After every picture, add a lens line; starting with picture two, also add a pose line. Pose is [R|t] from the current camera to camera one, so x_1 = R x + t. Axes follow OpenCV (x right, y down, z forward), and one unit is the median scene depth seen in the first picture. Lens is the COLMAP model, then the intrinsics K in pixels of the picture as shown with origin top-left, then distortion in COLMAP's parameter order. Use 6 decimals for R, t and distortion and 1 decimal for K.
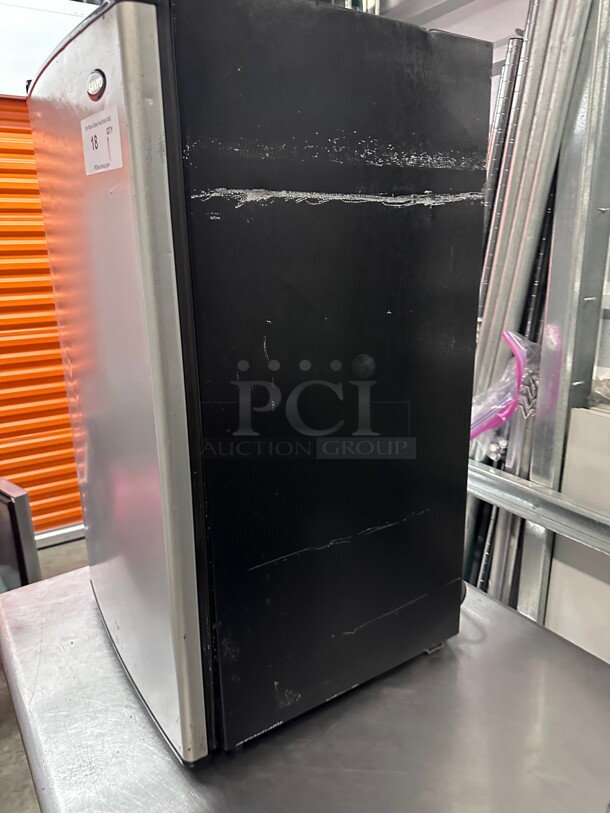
lens RADIAL K [[592.6, 0, 301.8], [0, 592.6, 410.7], [0, 0, 1]] dist [0.016885, -0.029333]
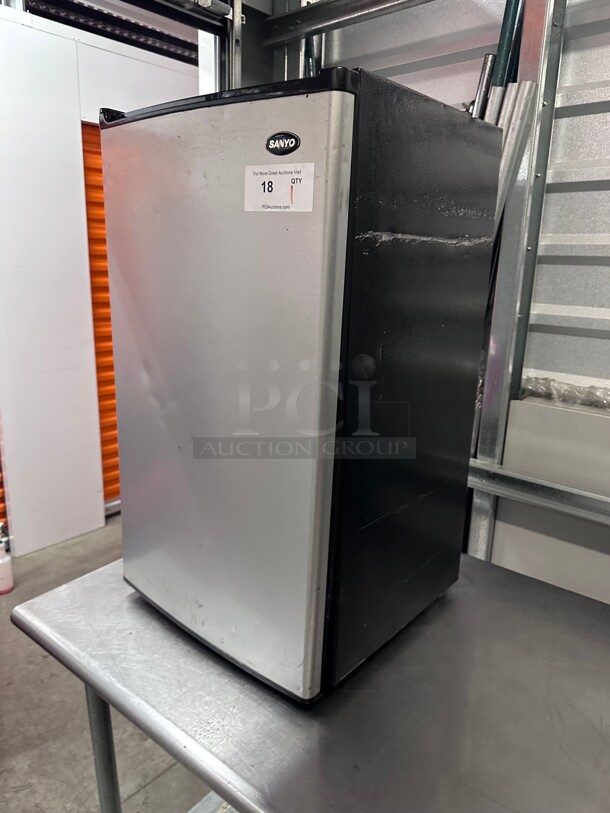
lens RADIAL K [[592.6, 0, 297.4], [0, 592.6, 403.4], [0, 0, 1]] dist [0.016885, -0.029333]
pose [[0.958407, -0.026651, 0.284159, -0.417446], [0.033862, 0.999216, -0.020493, 0.016127], [-0.283390, 0.029263, 0.958558, -0.120949]]
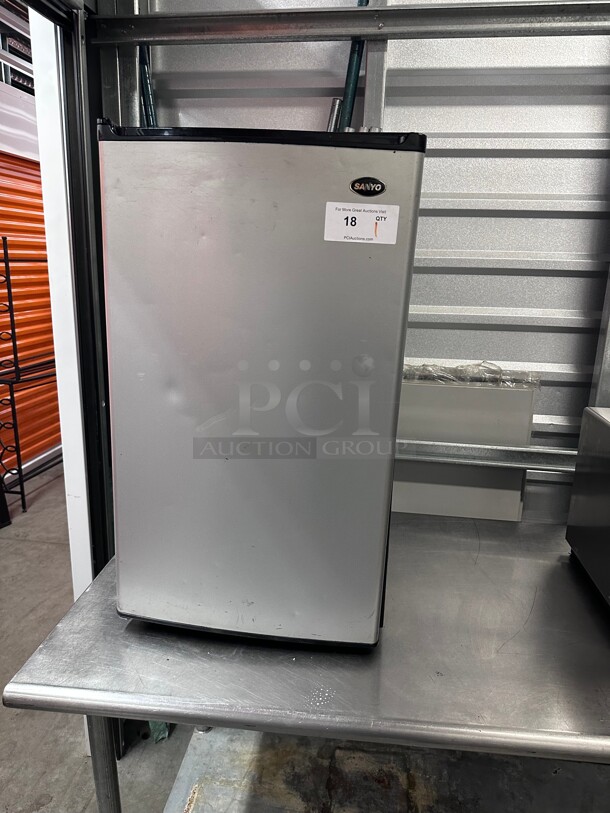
lens RADIAL K [[592.6, 0, 310.2], [0, 592.6, 408.9], [0, 0, 1]] dist [0.016885, -0.029333]
pose [[0.635775, -0.151572, 0.756846, -1.021583], [0.165558, 0.984488, 0.058088, -0.062018], [-0.753910, 0.088371, 0.651007, 0.102198]]
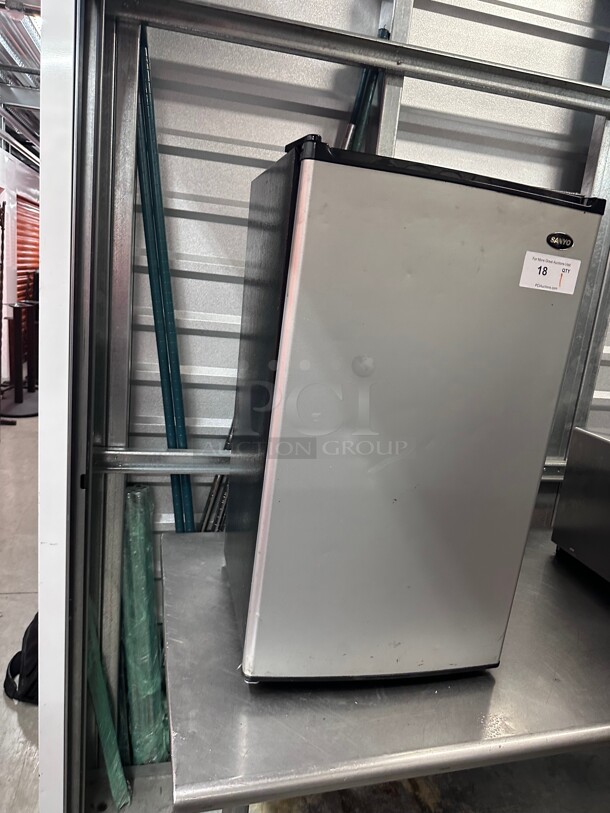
lens RADIAL K [[592.6, 0, 309.2], [0, 592.6, 408.1], [0, 0, 1]] dist [0.016885, -0.029333]
pose [[0.304349, -0.157480, 0.939453, -1.317311], [0.144664, 0.982441, 0.117821, -0.237784], [-0.941512, 0.100046, 0.321787, 0.711434]]
